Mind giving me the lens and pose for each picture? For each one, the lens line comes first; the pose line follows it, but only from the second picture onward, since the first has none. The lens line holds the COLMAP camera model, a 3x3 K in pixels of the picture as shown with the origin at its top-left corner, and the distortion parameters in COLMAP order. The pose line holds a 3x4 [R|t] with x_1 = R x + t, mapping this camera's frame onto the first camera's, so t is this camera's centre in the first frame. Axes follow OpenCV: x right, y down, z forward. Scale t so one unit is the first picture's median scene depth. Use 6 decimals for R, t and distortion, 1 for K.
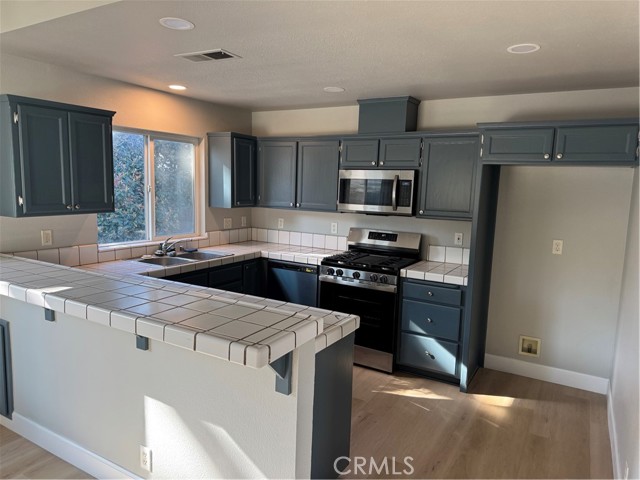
lens RADIAL K [[435.9, 0, 320.0], [0, 435.9, 240.0], [0, 0, 1]] dist [0.000470, -0.000420]
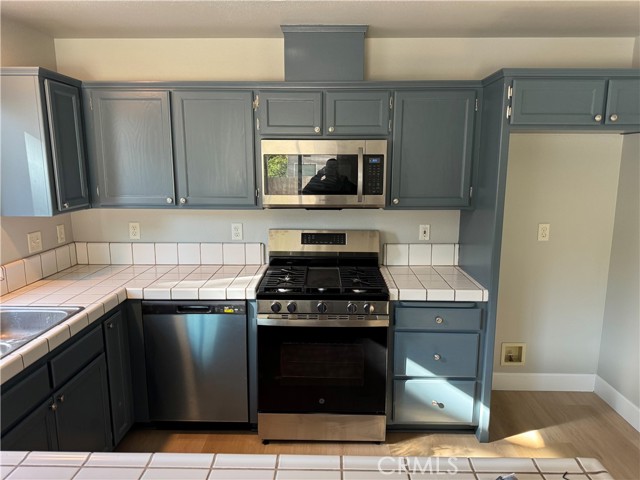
lens RADIAL K [[469.0, 0, 320.0], [0, 469.0, 240.0], [0, 0, 1]] dist [-0.002376, -0.000687]
pose [[0.866372, -0.116209, 0.485690, -0.220991], [0.086180, 0.992749, 0.083803, -0.069888], [-0.491907, -0.030747, 0.870105, 0.380632]]
